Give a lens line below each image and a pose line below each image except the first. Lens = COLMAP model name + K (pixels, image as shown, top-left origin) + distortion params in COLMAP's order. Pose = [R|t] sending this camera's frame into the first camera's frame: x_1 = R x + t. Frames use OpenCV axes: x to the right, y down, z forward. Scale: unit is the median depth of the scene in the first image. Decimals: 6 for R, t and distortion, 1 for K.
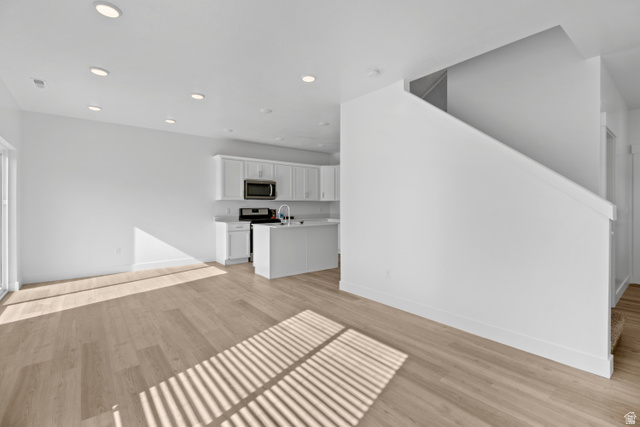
lens RADIAL K [[293.7, 0, 324.1], [0, 293.7, 207.5], [0, 0, 1]] dist [0.018454, -0.013588]
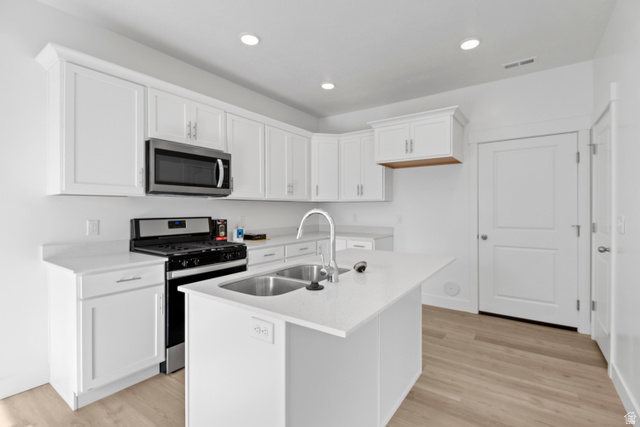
lens RADIAL K [[293.7, 0, 324.1], [0, 293.7, 207.5], [0, 0, 1]] dist [0.018454, -0.013588]
pose [[0.961149, 0.001206, 0.276028, -0.243372], [0.002474, 0.999913, -0.012983, -0.008601], [-0.276019, 0.013162, 0.961062, 0.895824]]
